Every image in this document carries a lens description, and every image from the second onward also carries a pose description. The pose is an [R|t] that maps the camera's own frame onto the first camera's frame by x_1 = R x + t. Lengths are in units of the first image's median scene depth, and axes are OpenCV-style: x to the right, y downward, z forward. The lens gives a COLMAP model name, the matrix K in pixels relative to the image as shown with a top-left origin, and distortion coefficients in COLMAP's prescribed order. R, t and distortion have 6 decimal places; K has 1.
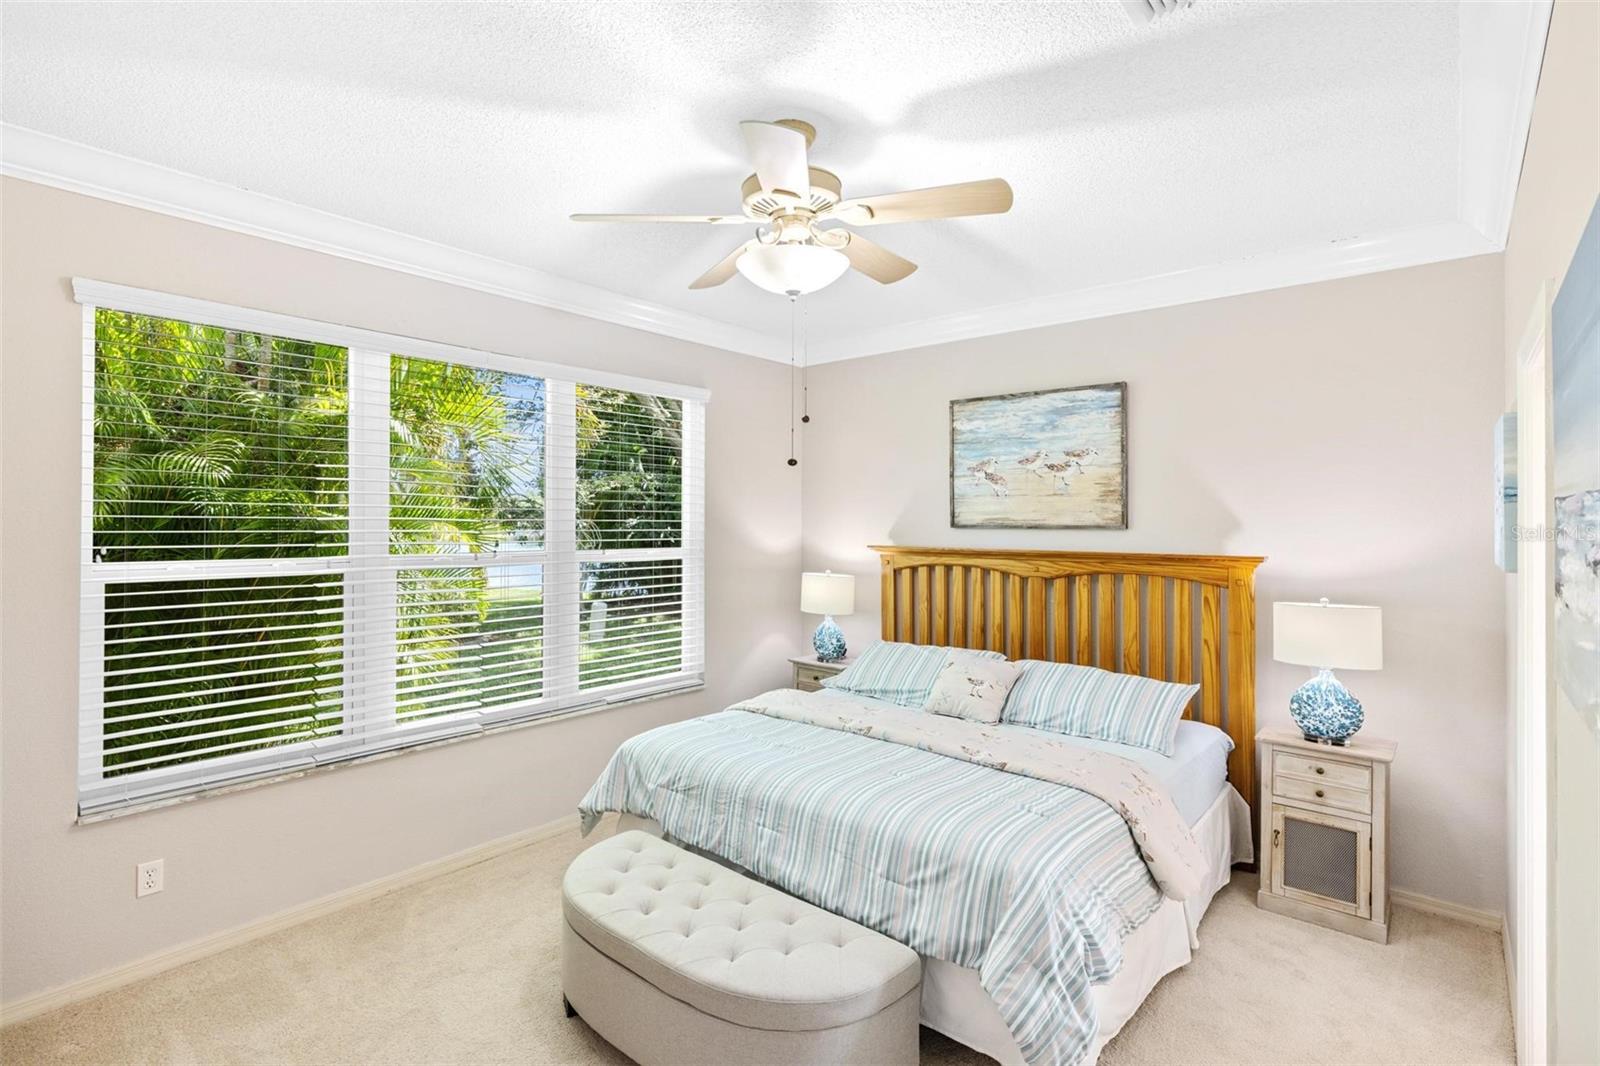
lens RADIAL K [[764.4, 0, 805.3], [0, 764.4, 525.1], [0, 0, 1]] dist [-0.003548, -0.000392]
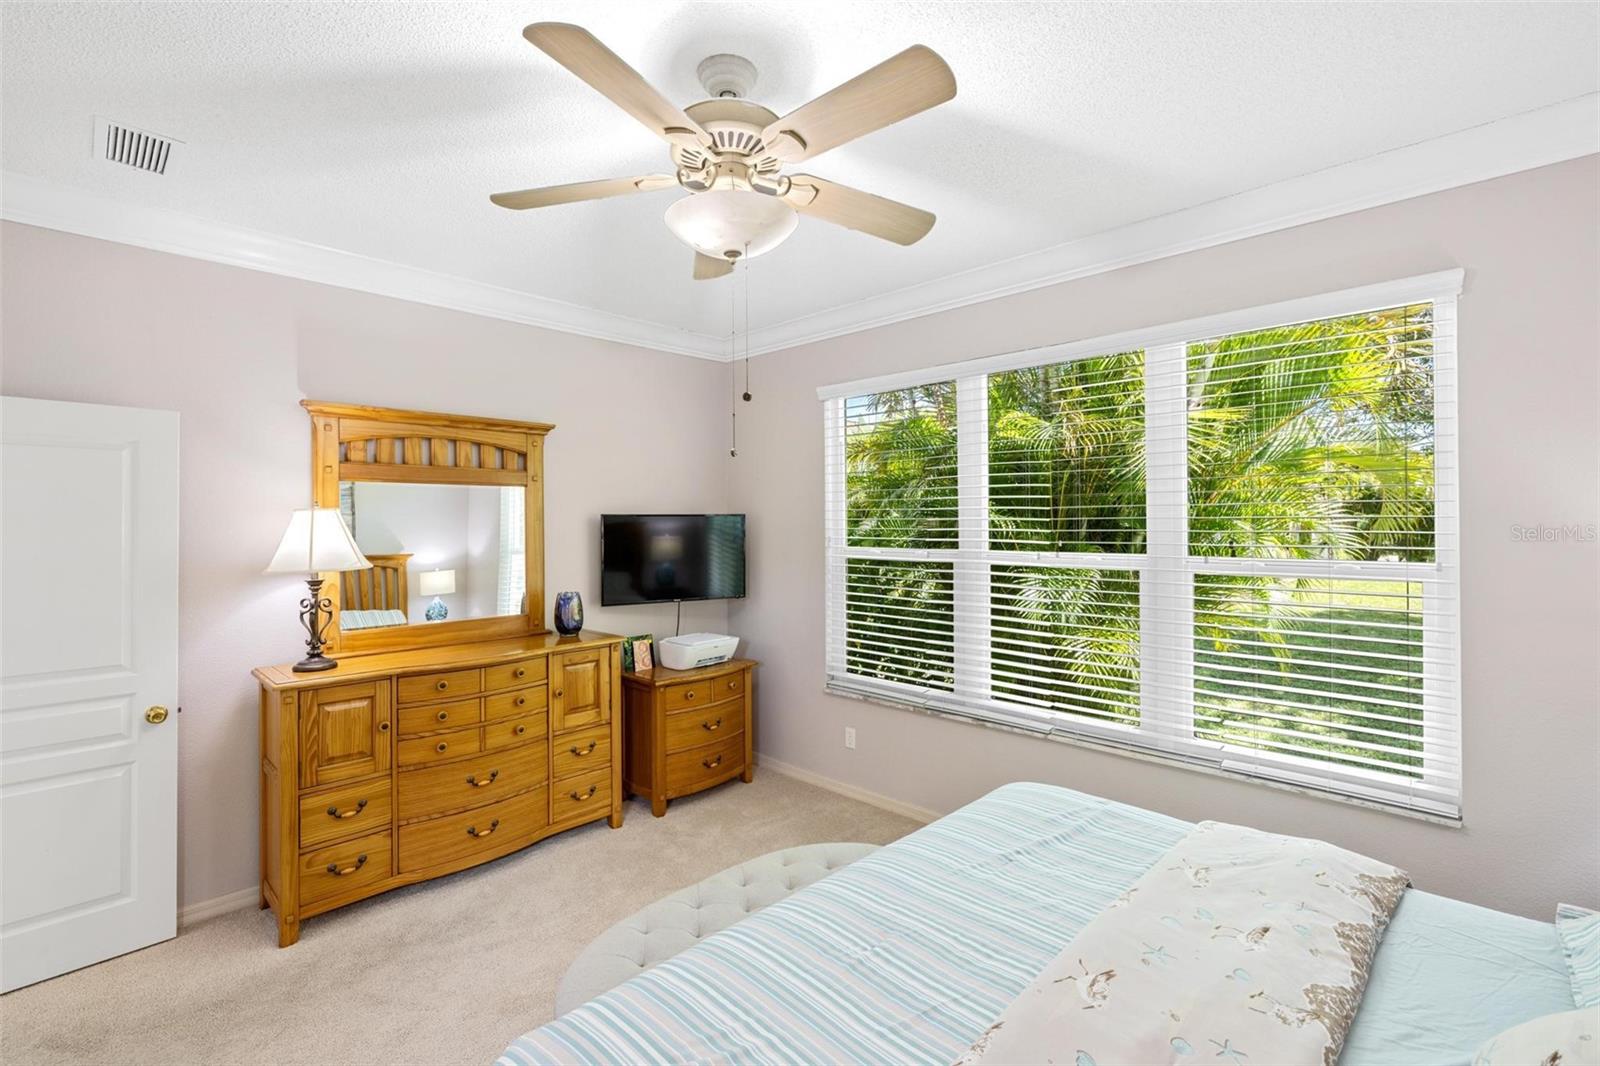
lens RADIAL K [[699.3, 0, 806.4], [0, 699.3, 528.8], [0, 0, 1]] dist [0.000223, 0.000098]
pose [[-0.055259, 0.000015, -0.998472, 0.497613], [-0.001717, 0.999999, 0.000110, 0.006930], [0.998471, 0.001720, -0.055259, 0.748410]]
